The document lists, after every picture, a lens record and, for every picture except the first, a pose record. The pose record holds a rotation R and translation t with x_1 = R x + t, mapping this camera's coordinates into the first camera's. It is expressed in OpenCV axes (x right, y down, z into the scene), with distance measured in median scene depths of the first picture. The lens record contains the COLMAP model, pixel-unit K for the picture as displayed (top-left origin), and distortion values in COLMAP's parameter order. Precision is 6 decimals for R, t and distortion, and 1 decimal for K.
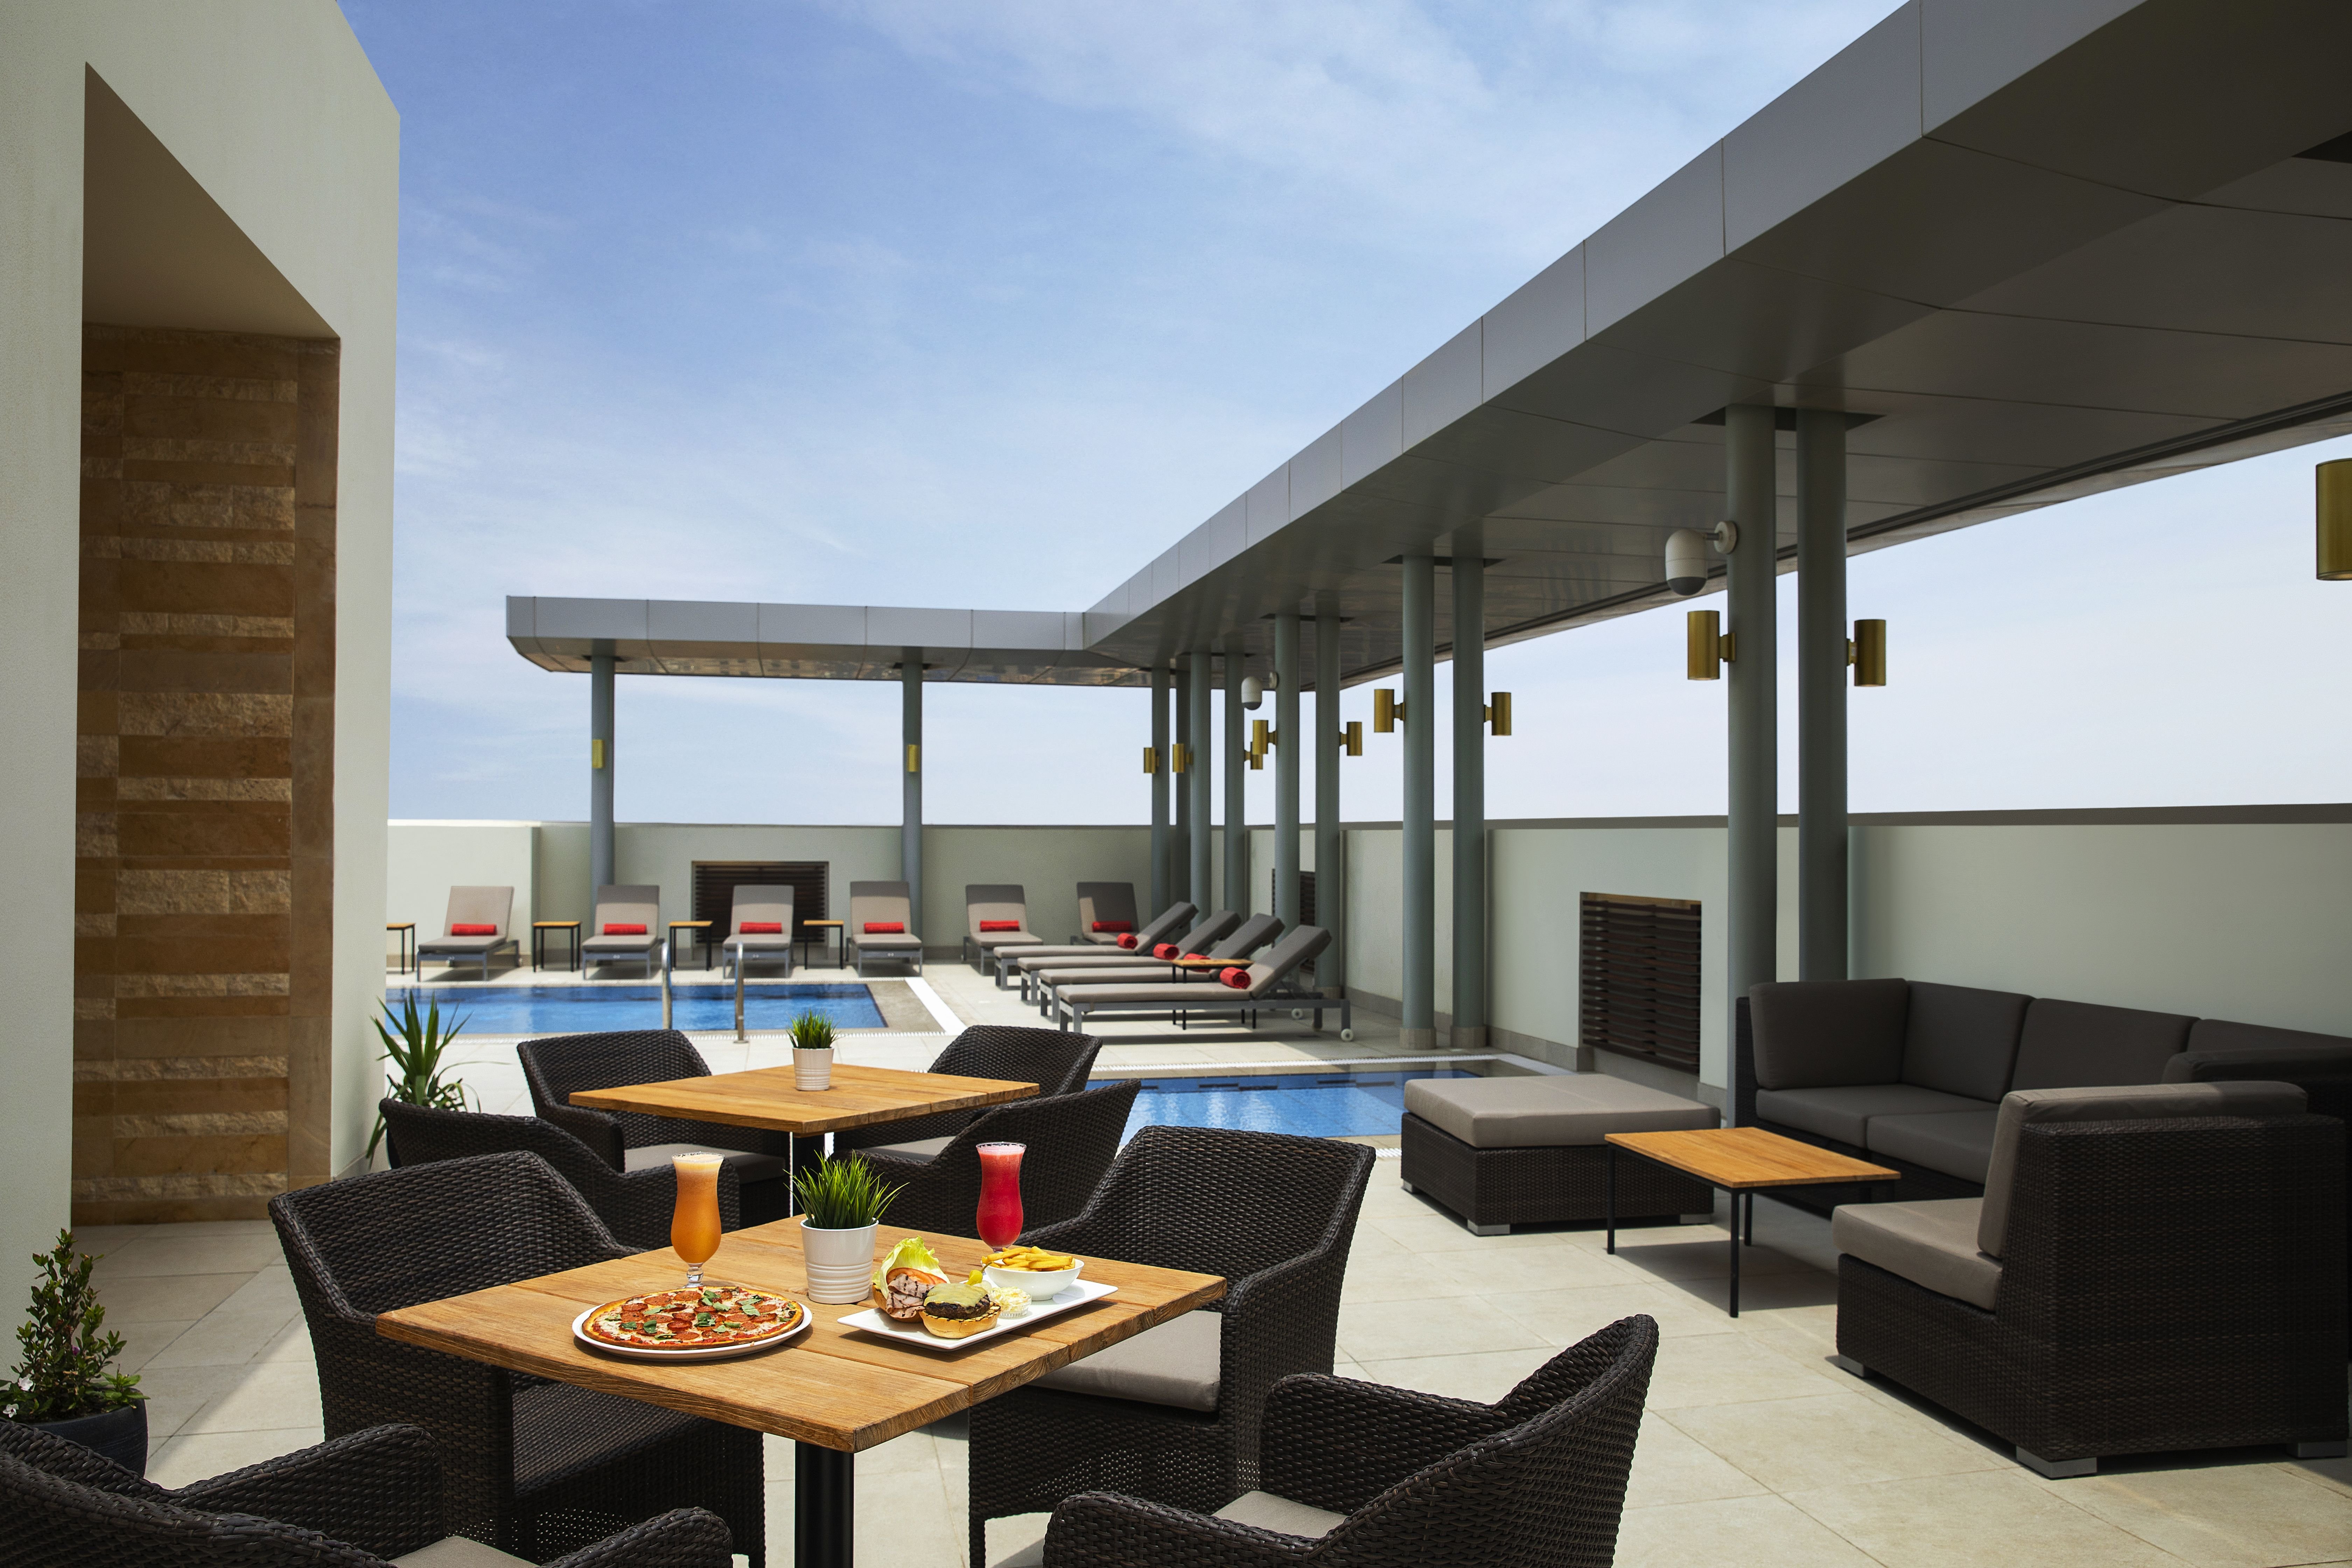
lens RADIAL K [[1792.9, 0, 1281.8], [0, 1792.9, 843.6], [0, 0, 1]] dist [0.186643, 0.001175]
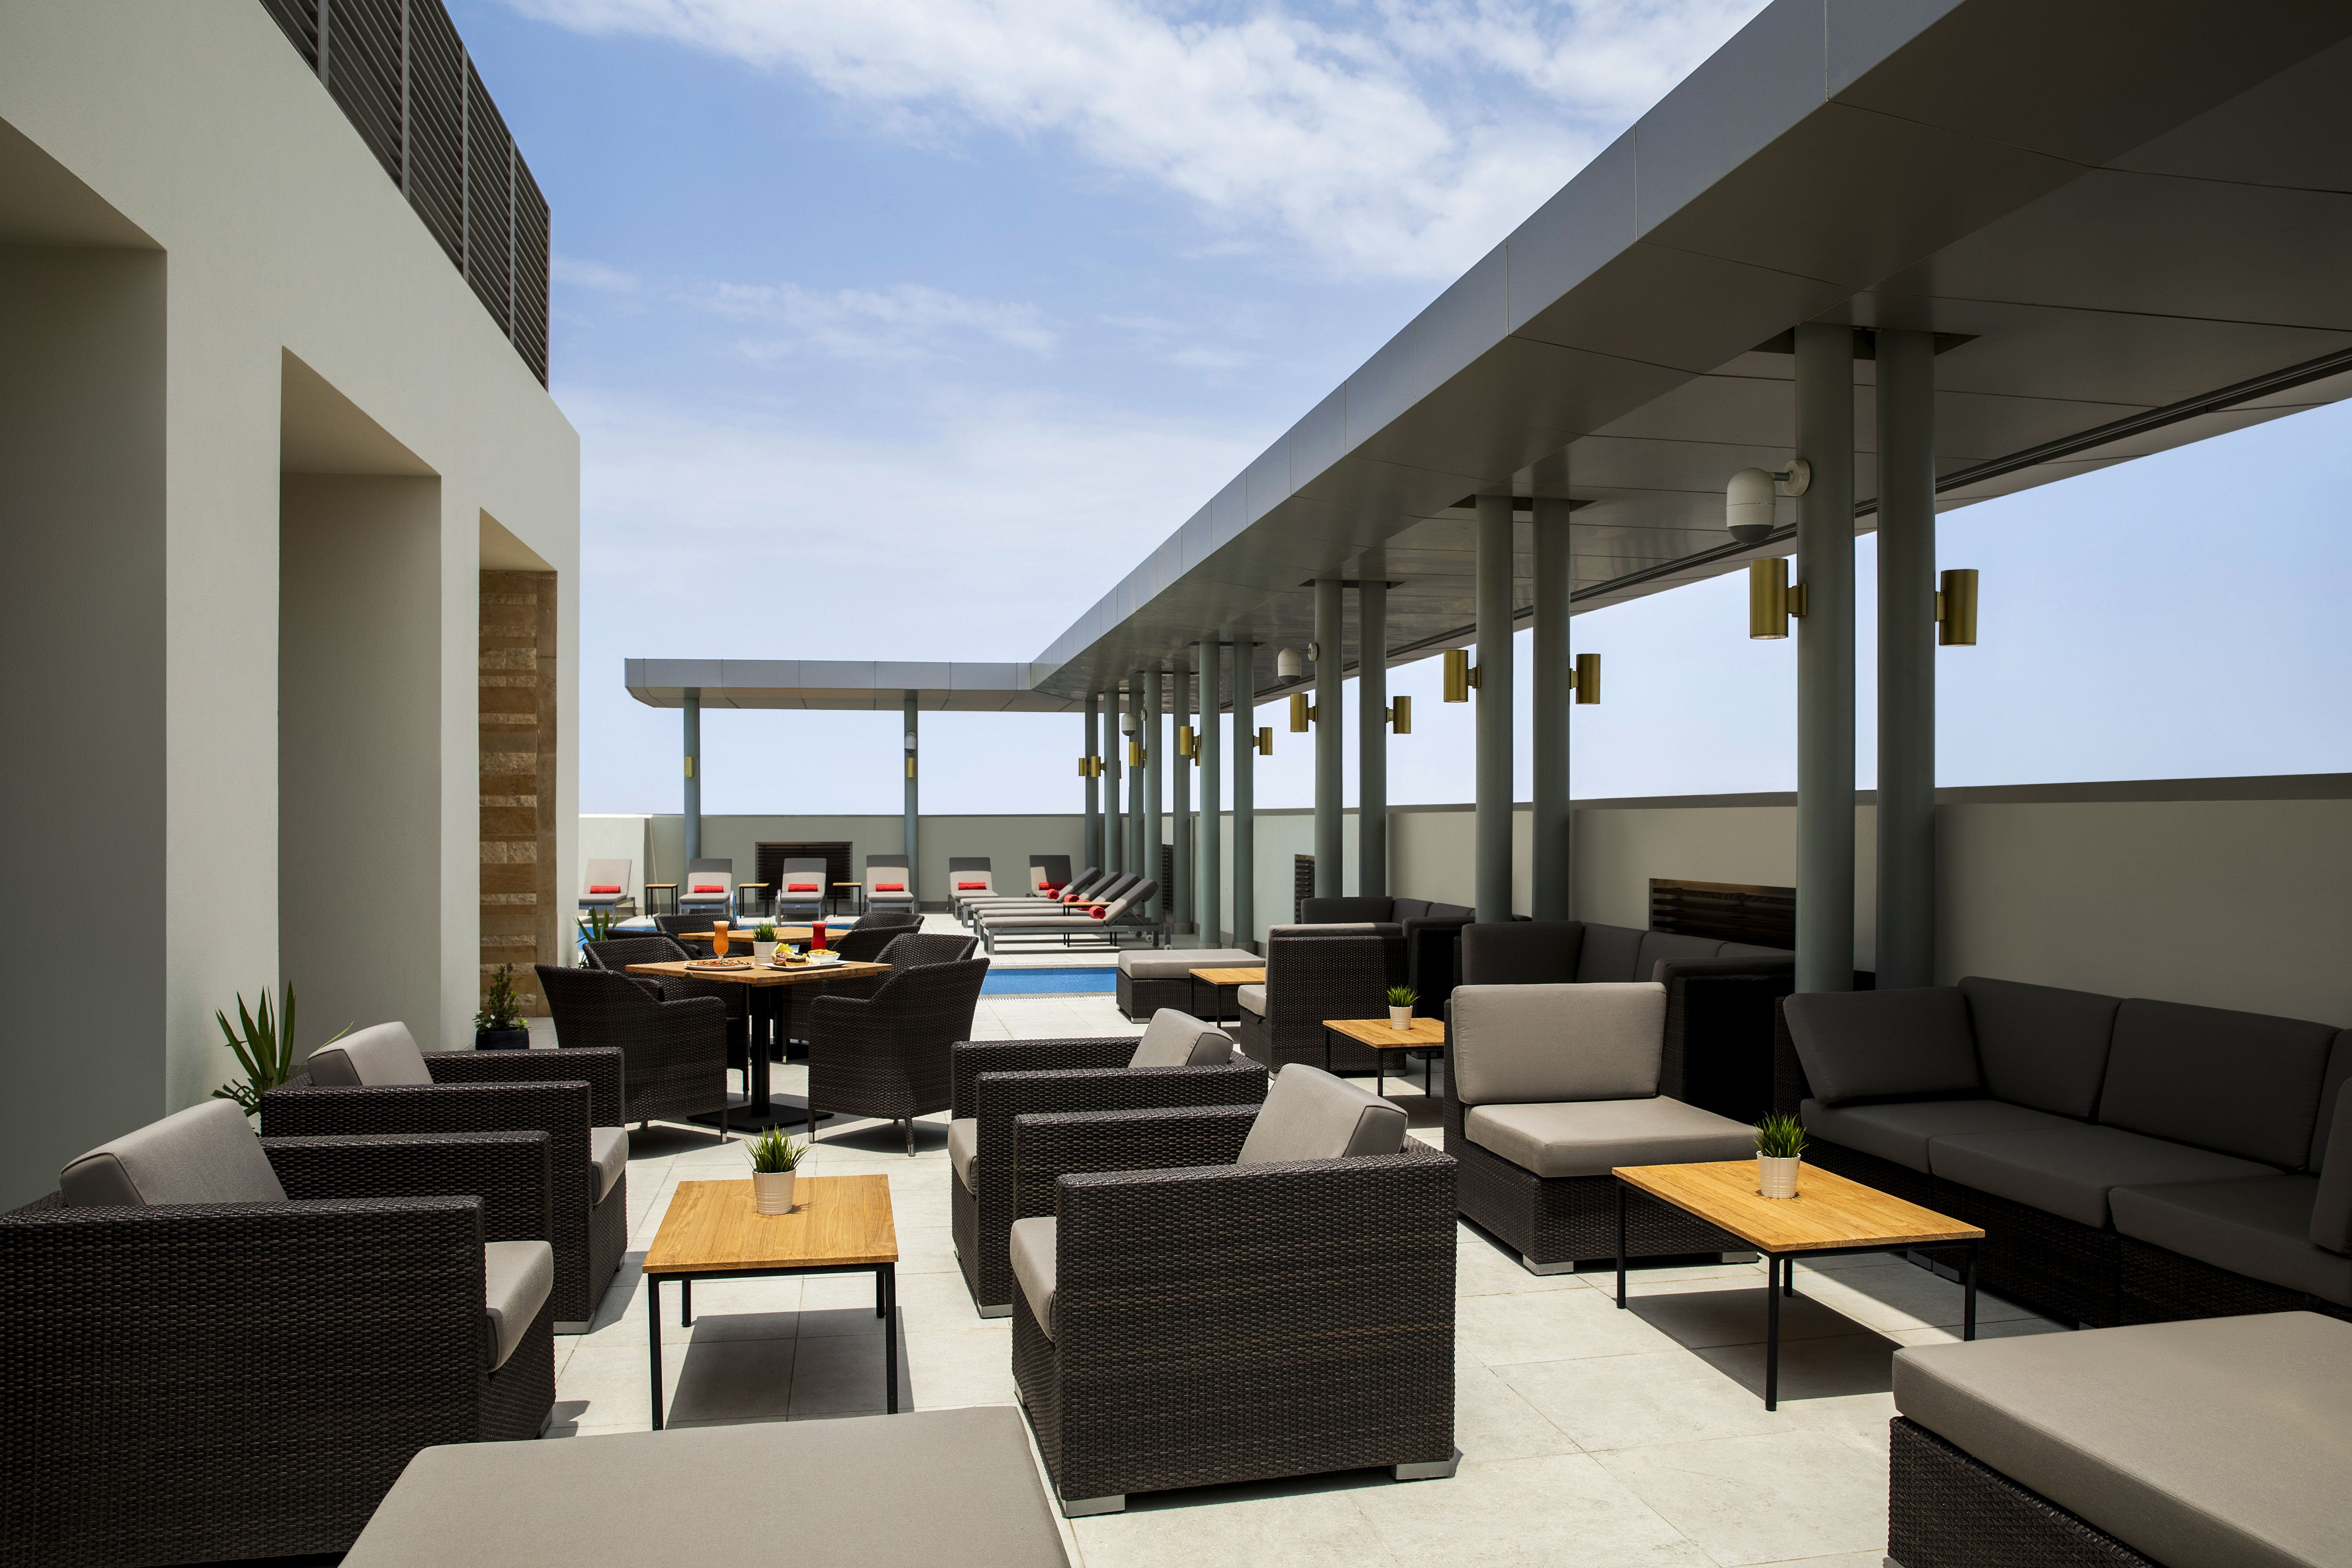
lens RADIAL K [[1628.2, 0, 1176.5], [0, 1628.2, 838.5], [0, 0, 1]] dist [0.383755, -0.000265]
pose [[0.997228, -0.006513, -0.074119, 0.100499], [0.007015, 0.999954, 0.006520, 0.001425], [0.074074, -0.007022, 0.997228, -0.269262]]
